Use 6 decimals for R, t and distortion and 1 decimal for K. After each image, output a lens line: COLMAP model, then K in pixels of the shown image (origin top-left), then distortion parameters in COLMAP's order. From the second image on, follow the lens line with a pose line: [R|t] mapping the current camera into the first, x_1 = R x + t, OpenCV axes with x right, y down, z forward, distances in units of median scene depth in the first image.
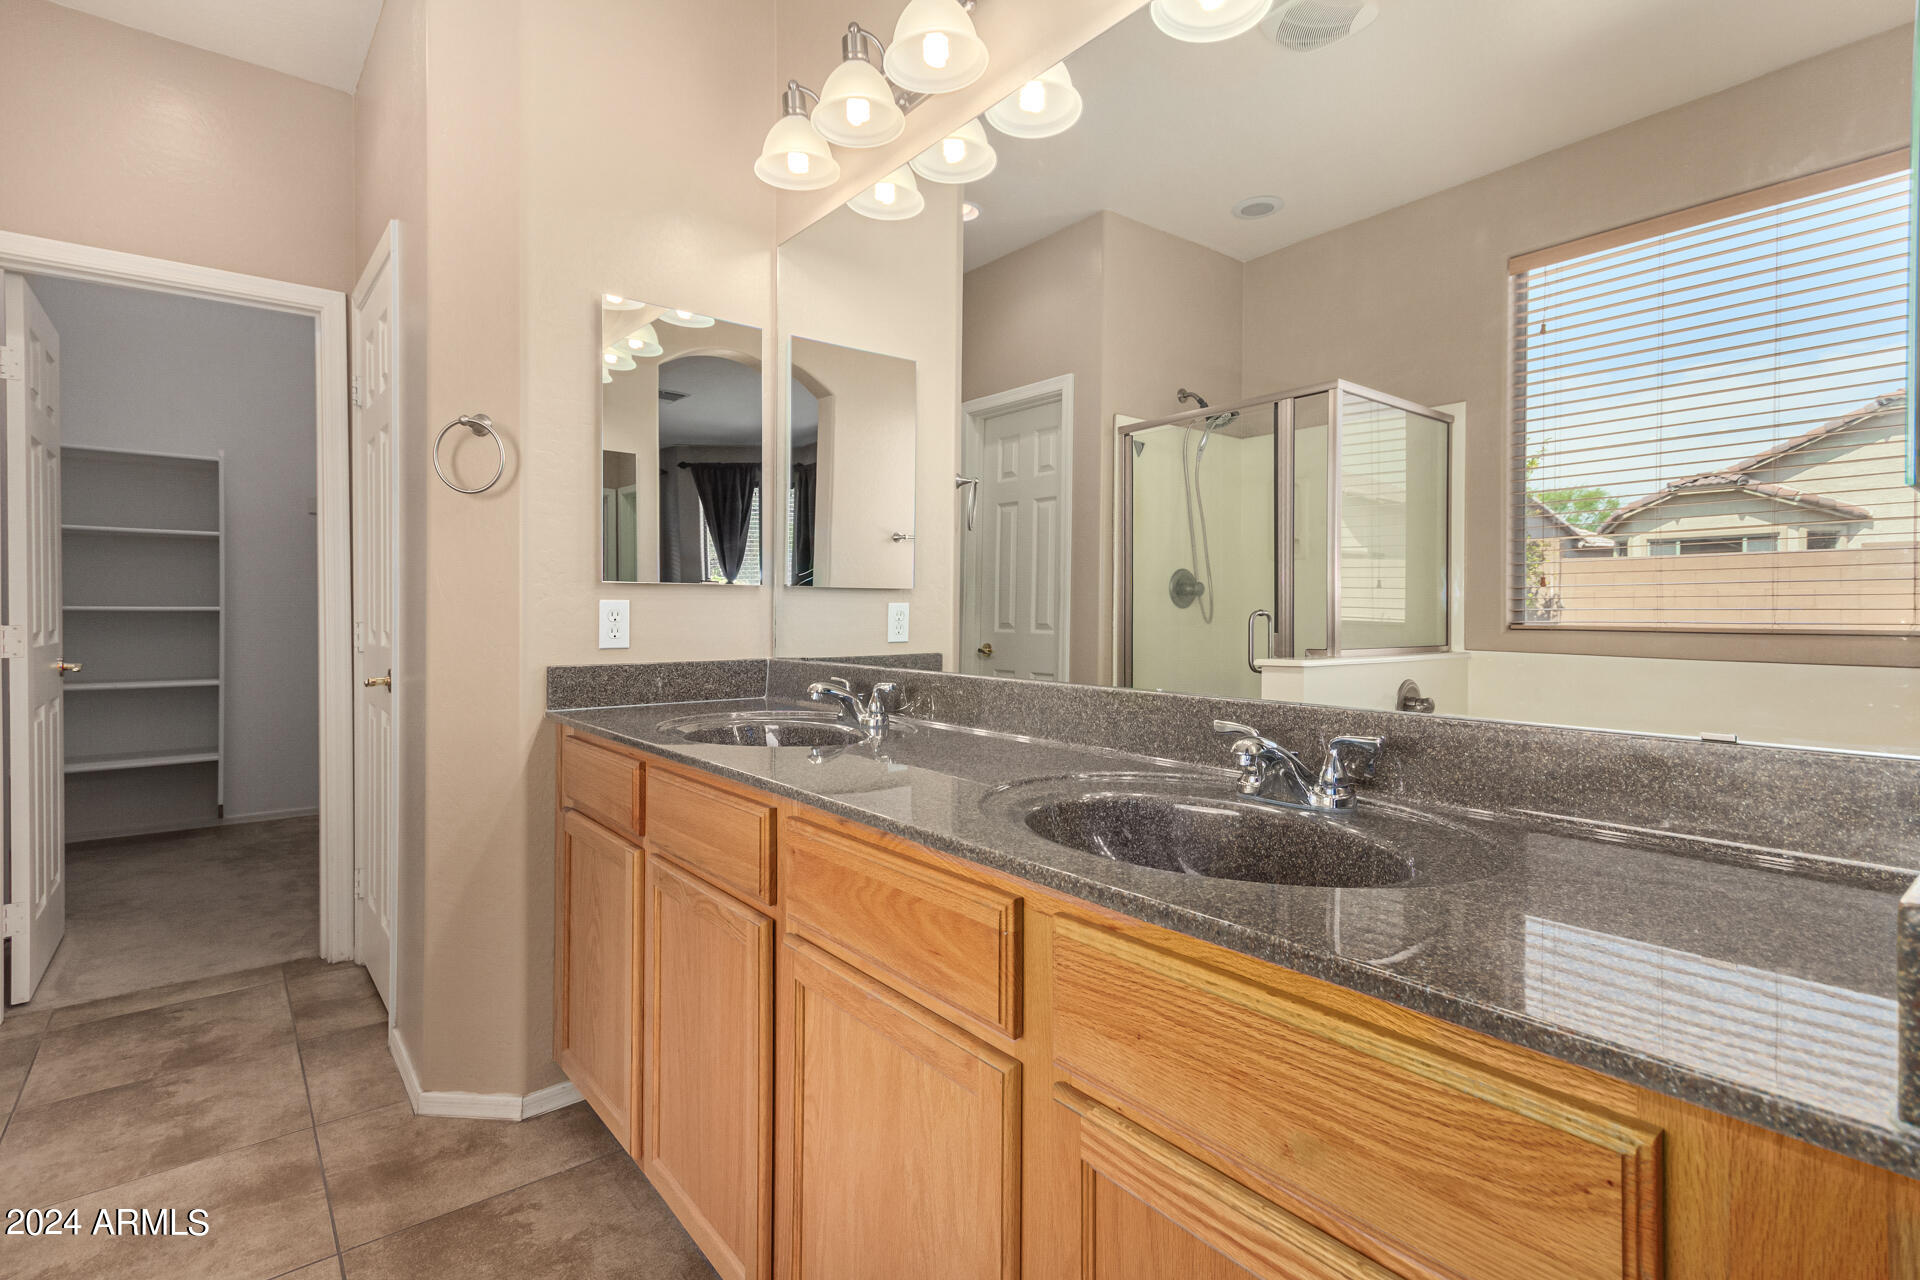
lens RADIAL K [[912.0, 0, 959.9], [0, 912.0, 622.8], [0, 0, 1]] dist [0.007919, 0.000569]
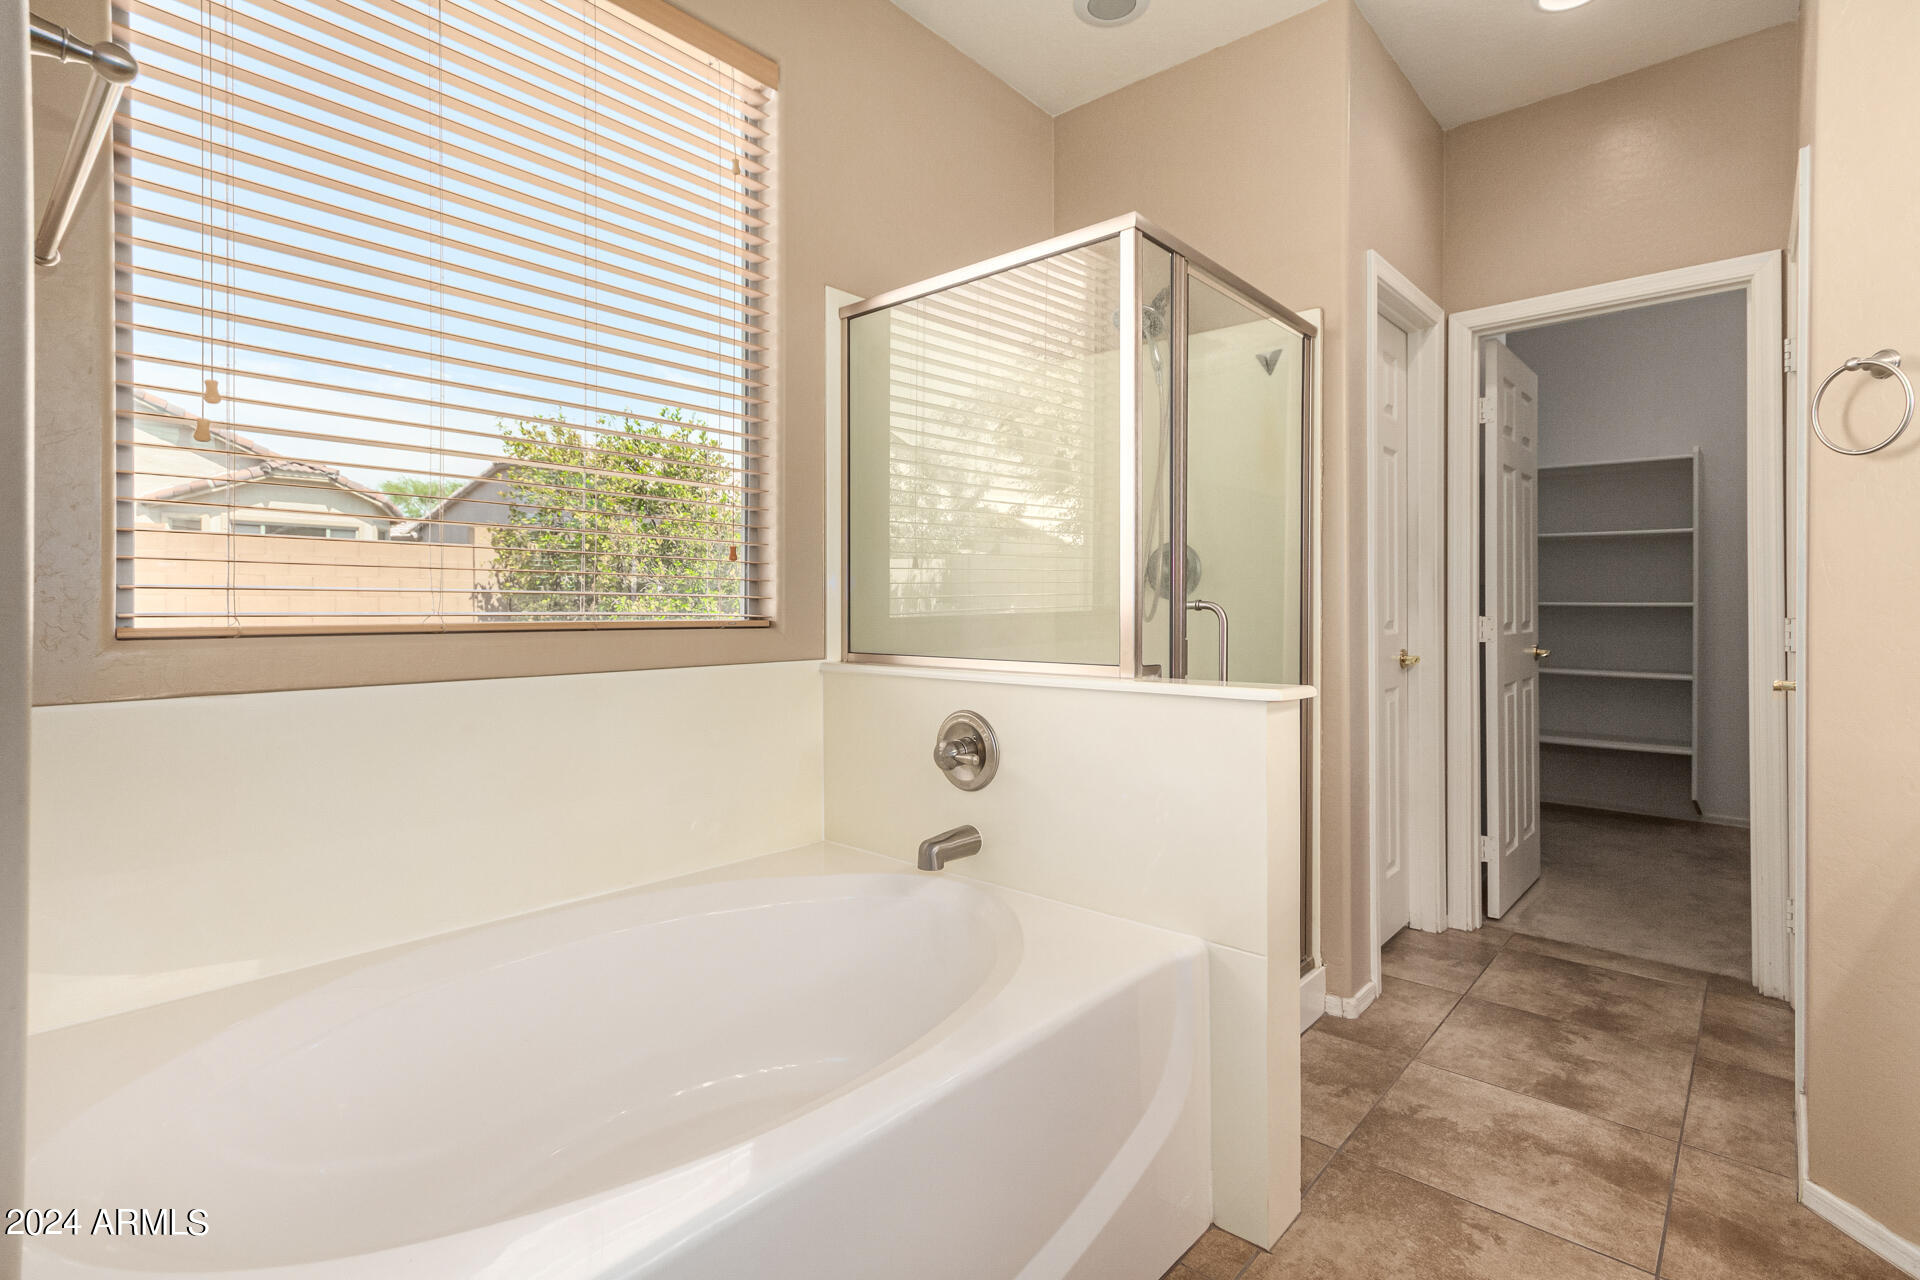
lens RADIAL K [[912.0, 0, 961.2], [0, 912.0, 622.5], [0, 0, 1]] dist [0.007919, 0.000569]
pose [[0.167582, 0.018895, -0.985677, 0.079901], [-0.016313, 0.999733, 0.016391, 0.001618], [0.985723, 0.013332, 0.167845, 0.068930]]
